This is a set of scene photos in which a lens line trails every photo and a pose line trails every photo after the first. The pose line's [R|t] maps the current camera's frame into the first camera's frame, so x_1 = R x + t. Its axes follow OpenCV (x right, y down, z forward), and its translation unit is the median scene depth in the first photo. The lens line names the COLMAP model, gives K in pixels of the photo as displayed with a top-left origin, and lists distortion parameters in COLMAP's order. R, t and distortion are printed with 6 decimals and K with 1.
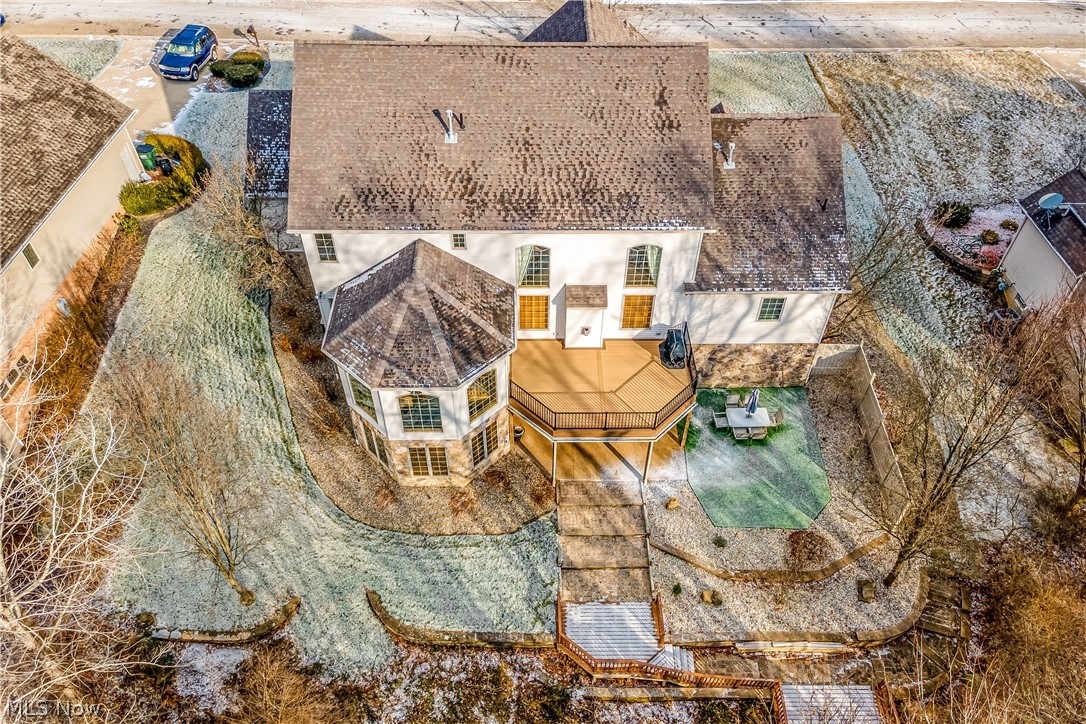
lens RADIAL K [[803.7, 0, 547.4], [0, 803.7, 381.1], [0, 0, 1]] dist [0.053231, 0.003242]
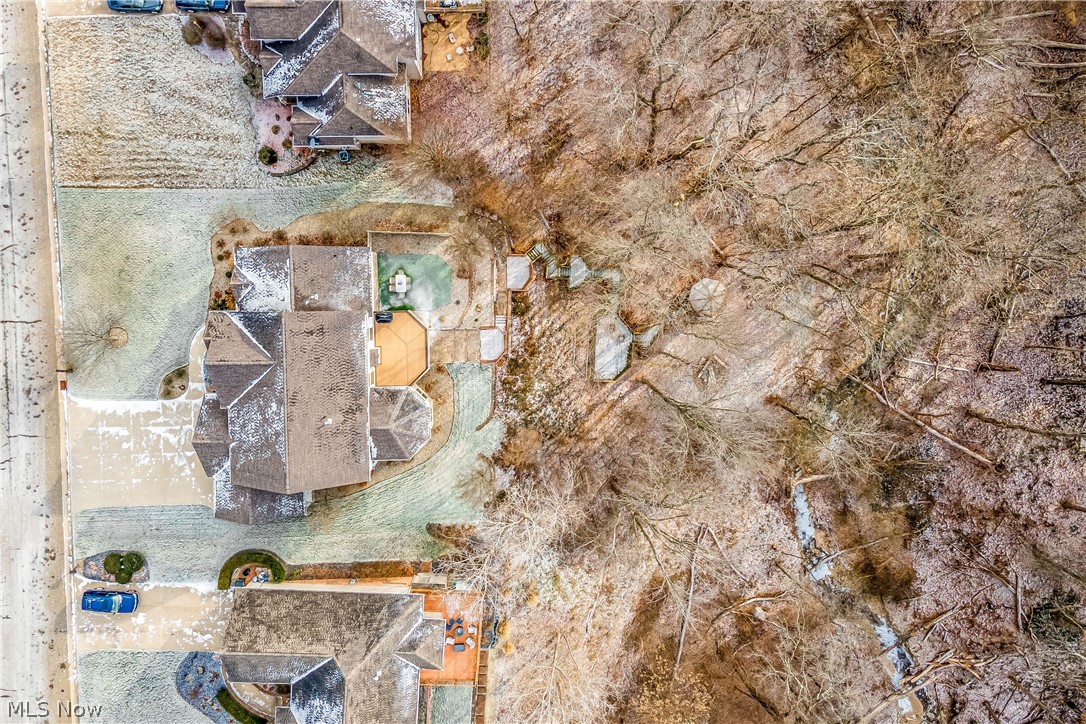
lens RADIAL K [[739.1, 0, 543.6], [0, 739.1, 339.2], [0, 0, 1]] dist [0.043237, 0.000203]
pose [[0.002527, -0.997728, -0.067317, 0.260858], [0.712791, -0.045418, 0.699904, -1.324439], [-0.701372, -0.049752, 0.711057, -0.946230]]
